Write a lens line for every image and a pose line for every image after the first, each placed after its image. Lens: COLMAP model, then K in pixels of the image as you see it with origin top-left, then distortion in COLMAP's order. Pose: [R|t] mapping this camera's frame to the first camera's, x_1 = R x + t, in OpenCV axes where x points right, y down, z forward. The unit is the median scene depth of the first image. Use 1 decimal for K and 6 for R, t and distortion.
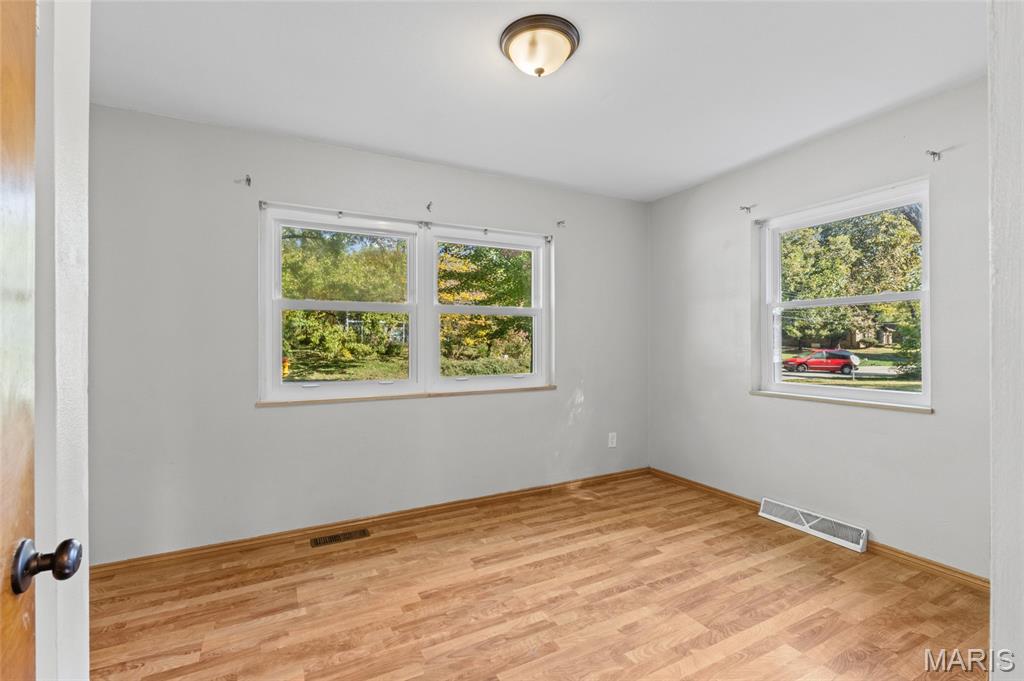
lens RADIAL K [[454.9, 0, 513.7], [0, 454.9, 340.0], [0, 0, 1]] dist [-0.001631, 0.000019]
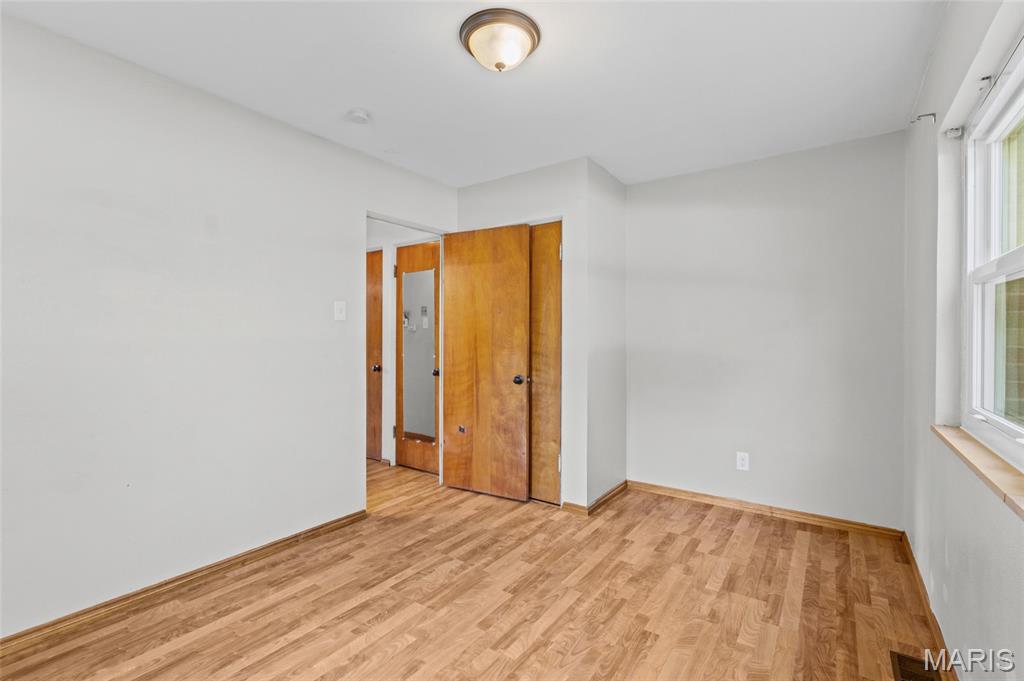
lens RADIAL K [[454.9, 0, 513.7], [0, 454.9, 340.0], [0, 0, 1]] dist [-0.001631, 0.000019]
pose [[-0.889691, 0.005757, -0.456526, 0.457161], [0.004918, 0.999983, 0.003025, 0.001557], [0.456536, 0.000446, -0.889705, 1.793221]]
